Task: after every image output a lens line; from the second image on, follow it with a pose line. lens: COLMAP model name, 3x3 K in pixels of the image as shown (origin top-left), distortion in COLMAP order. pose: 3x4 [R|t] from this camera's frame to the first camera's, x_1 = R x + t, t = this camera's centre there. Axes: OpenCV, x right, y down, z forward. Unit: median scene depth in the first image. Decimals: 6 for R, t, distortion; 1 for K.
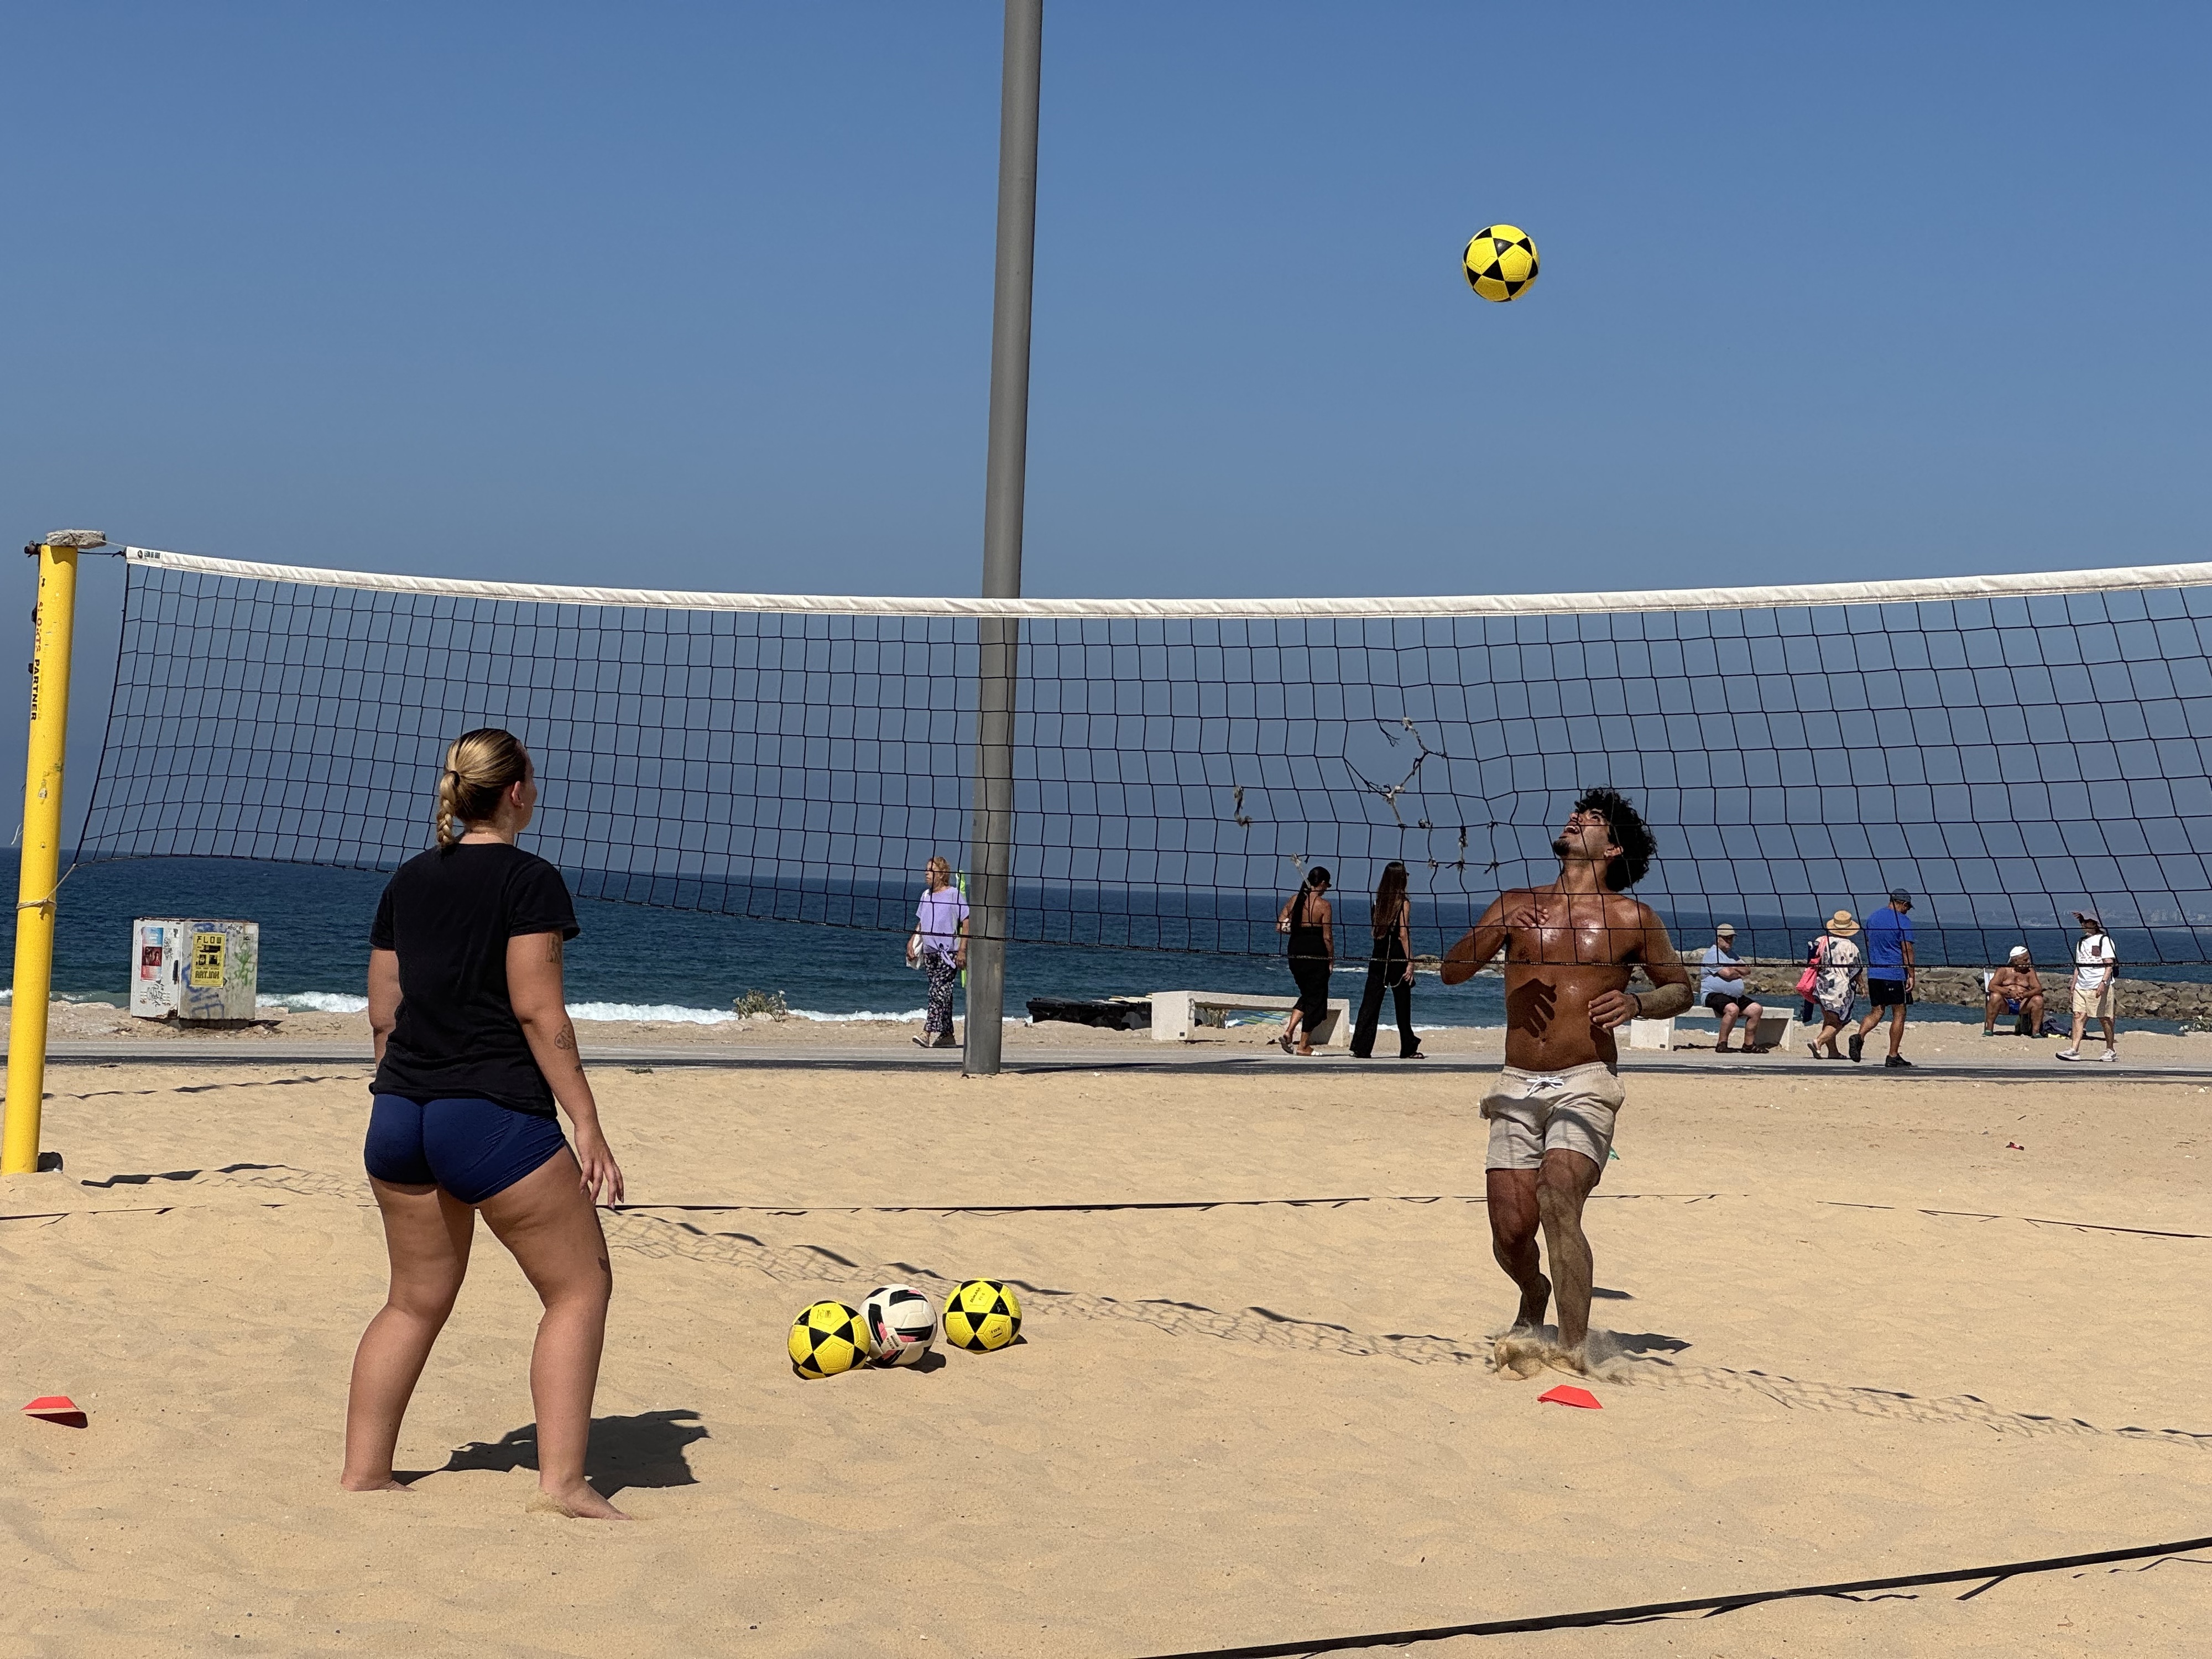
lens RADIAL K [[4910.1, 0, 1148.1], [0, 4910.1, 786.0], [0, 0, 1]] dist [-0.265692, 7.156664]
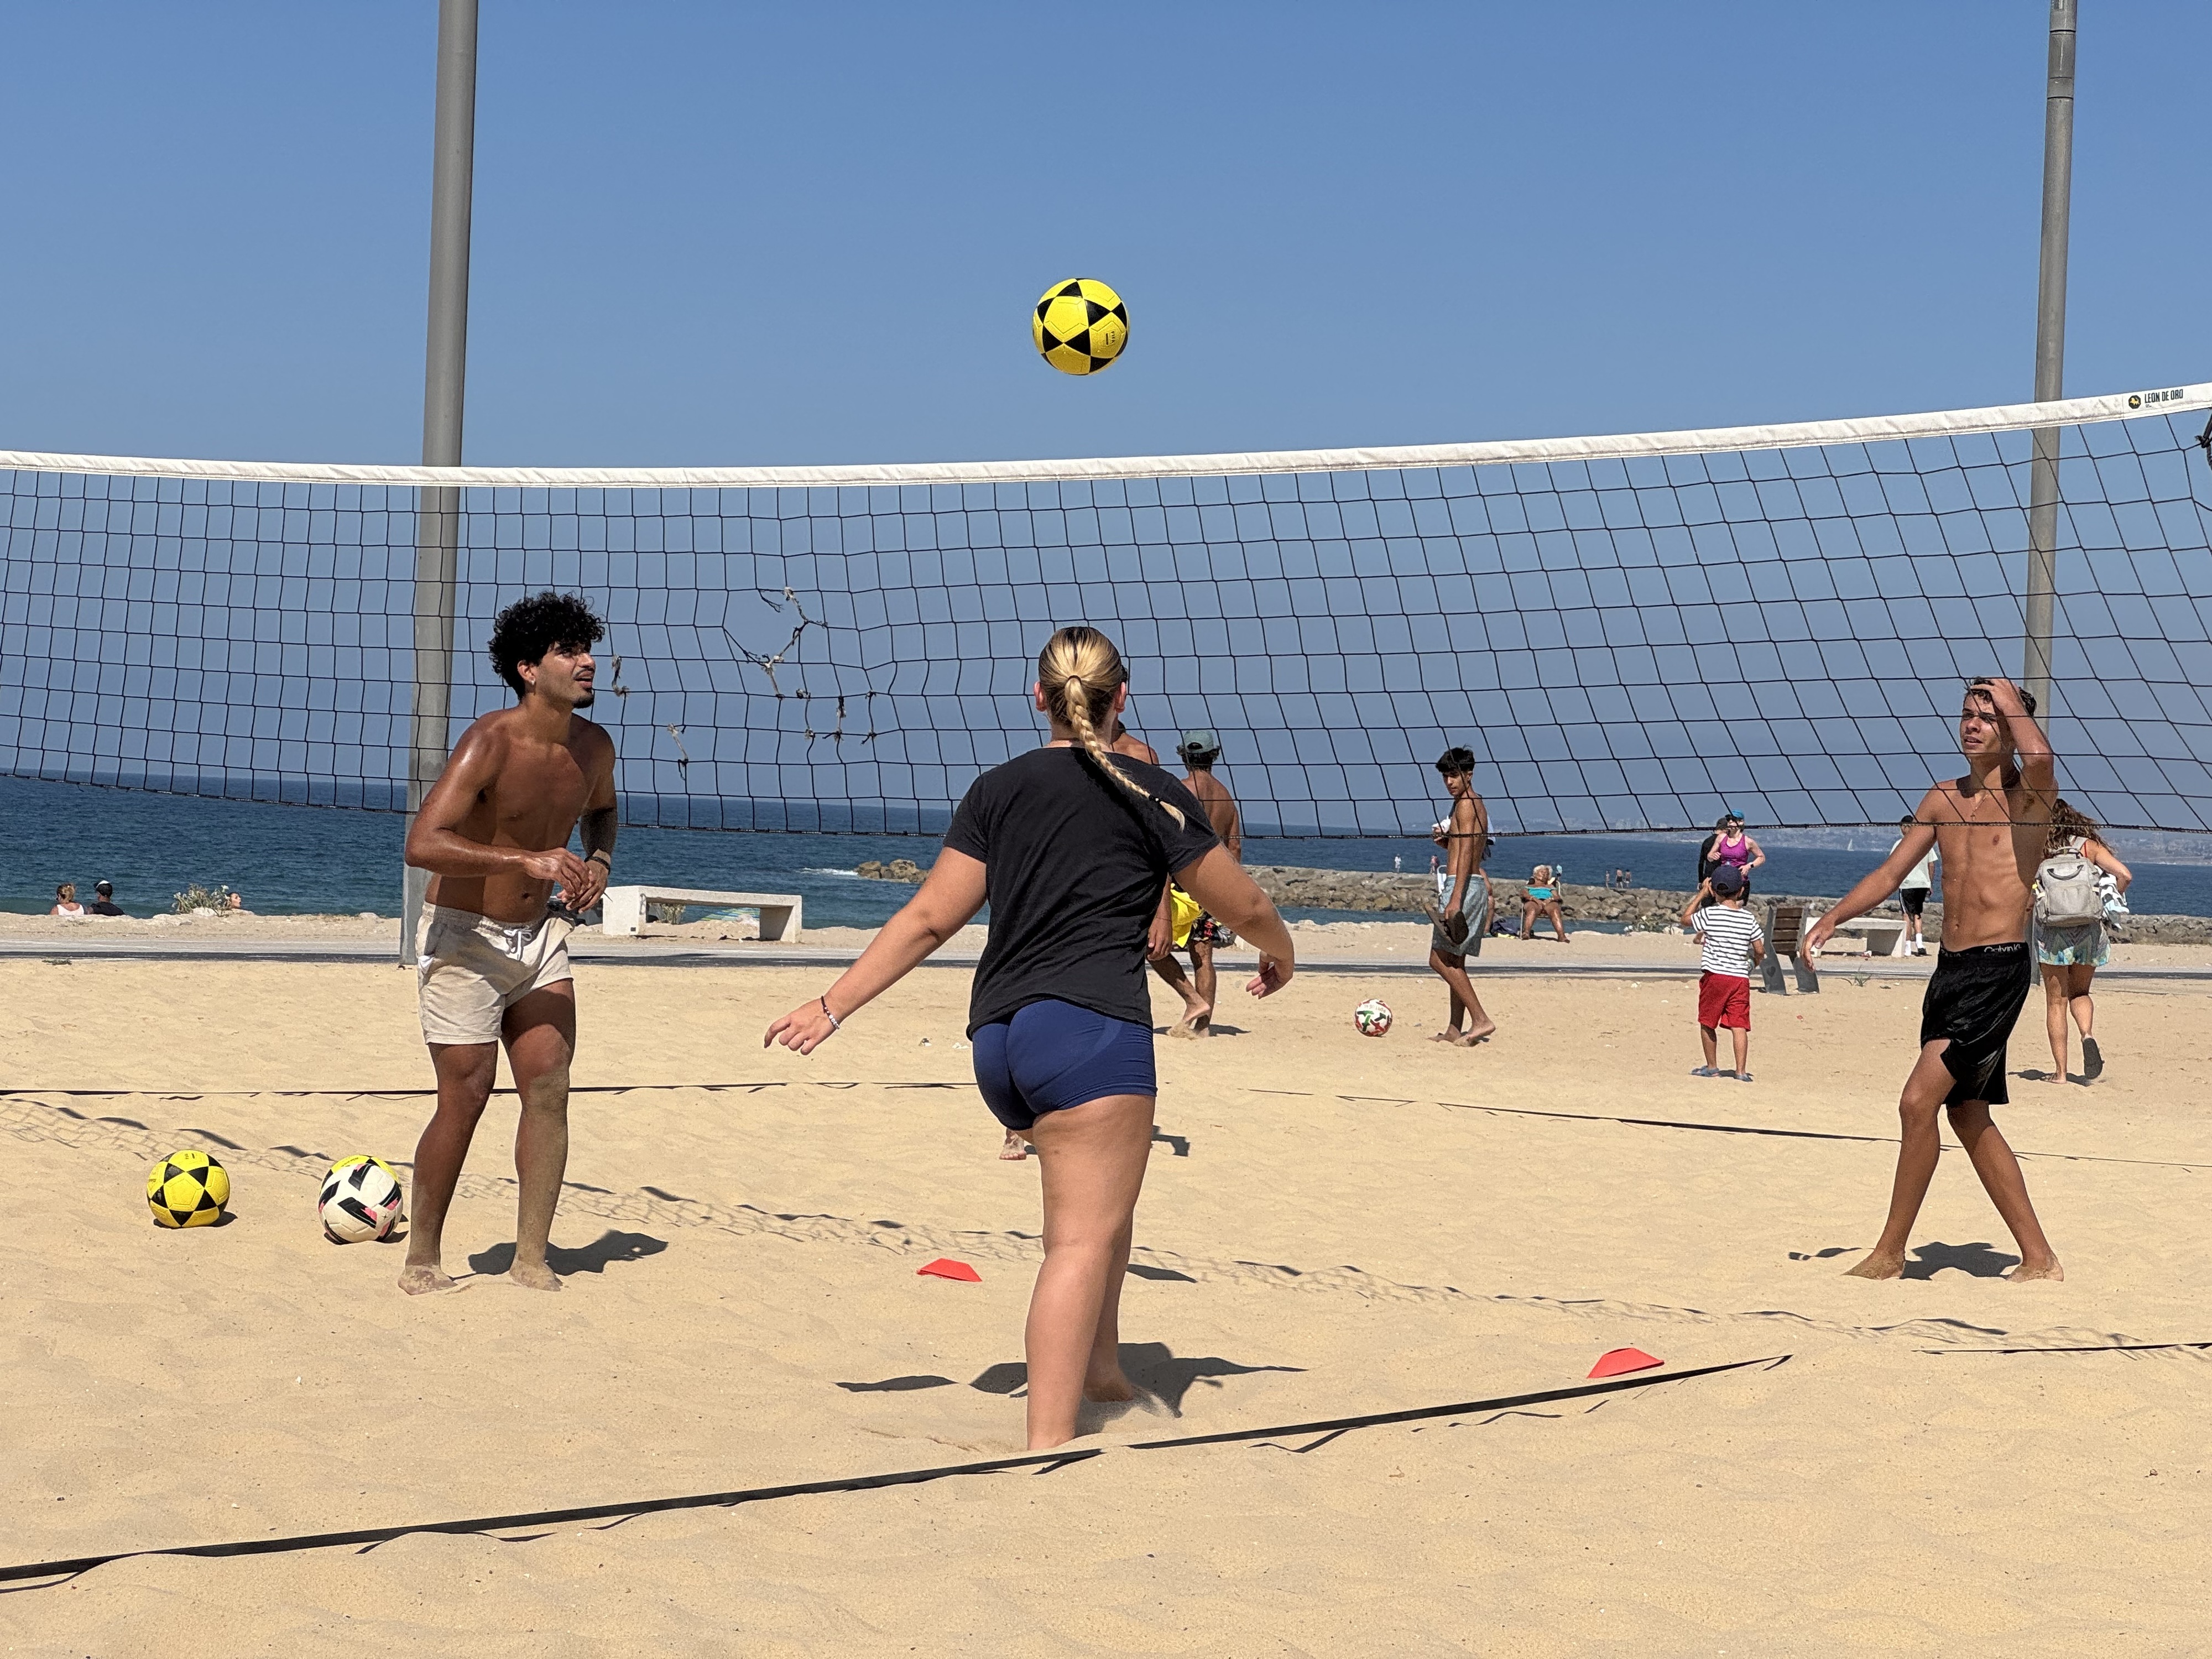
lens RADIAL K [[4910.1, 0, 1148.1], [0, 4910.1, 786.0], [0, 0, 1]] dist [-0.265692, 7.156664]
pose [[0.994396, 0.005681, 0.105570, 0.013450], [-0.007708, 0.999794, 0.018798, 0.004734], [-0.105442, -0.019507, 0.994234, 0.004298]]
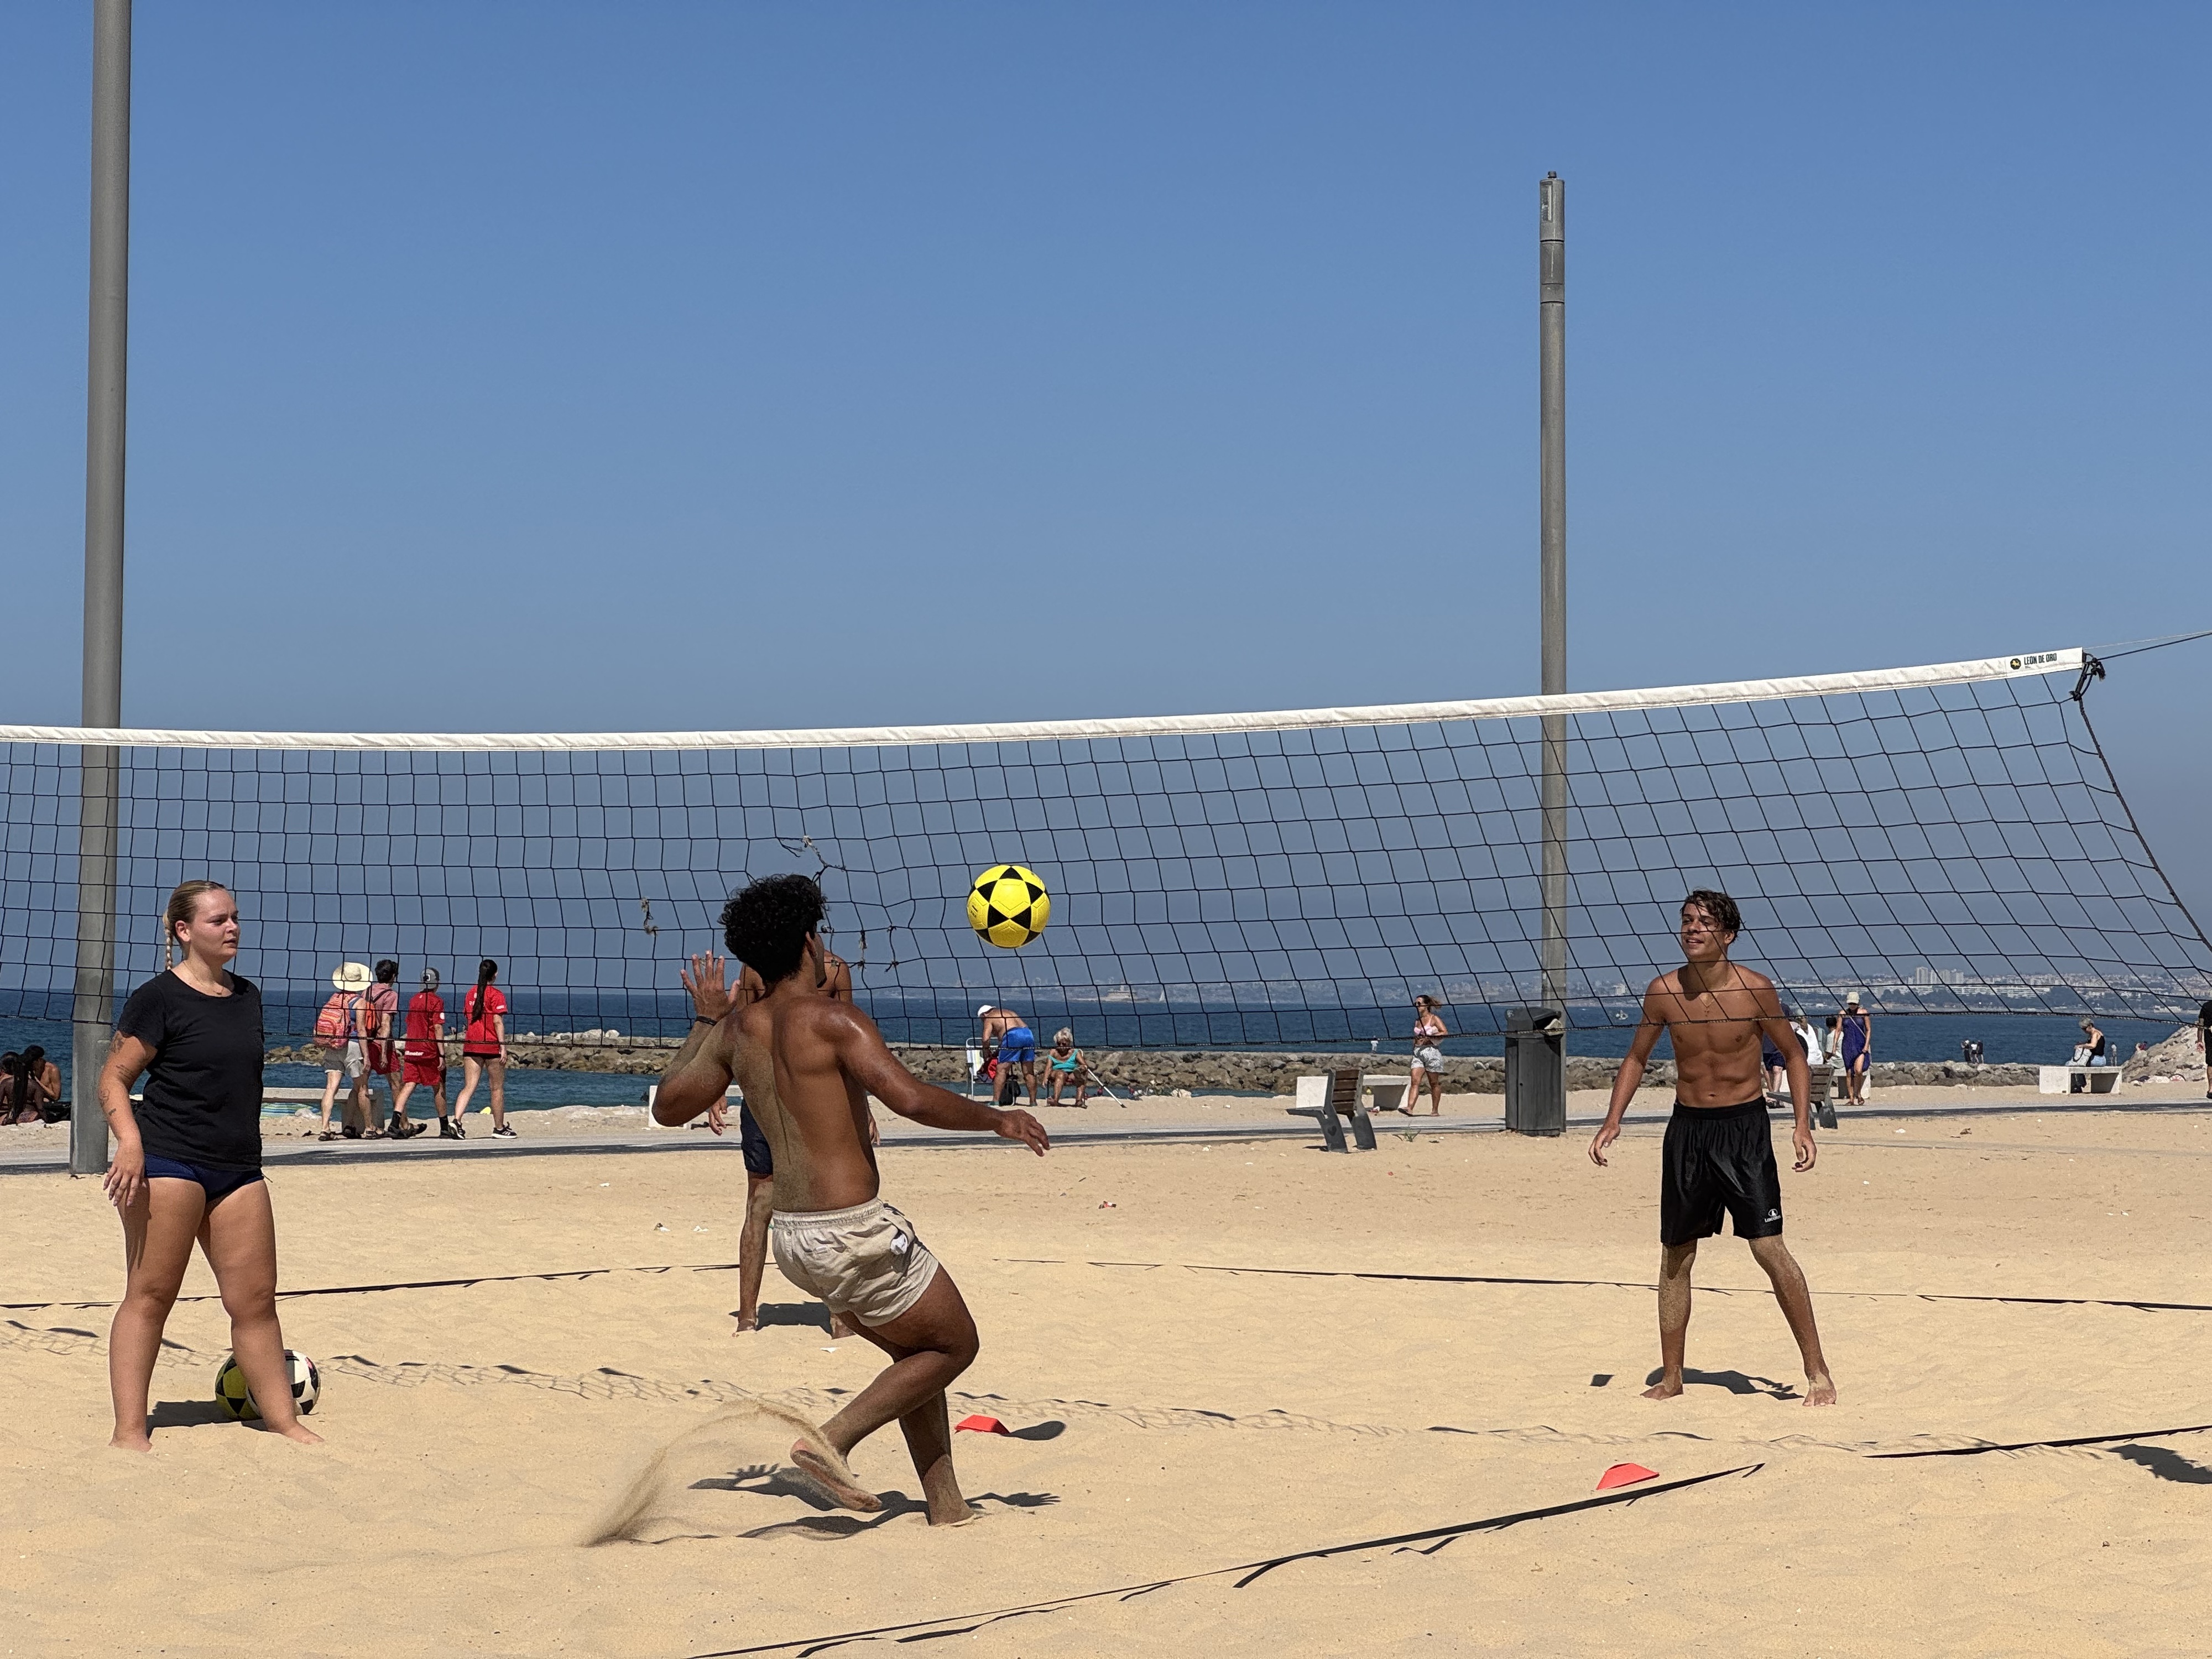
lens RADIAL K [[4914.8, 0, 1105.3], [0, 4914.8, 819.2], [0, 0, 1]] dist [-0.274666, 7.596917]
pose [[0.975403, -0.018672, 0.219637, -0.088265], [0.020819, 0.999755, -0.007466, -0.005288], [-0.219444, 0.011855, 0.975553, -0.084841]]
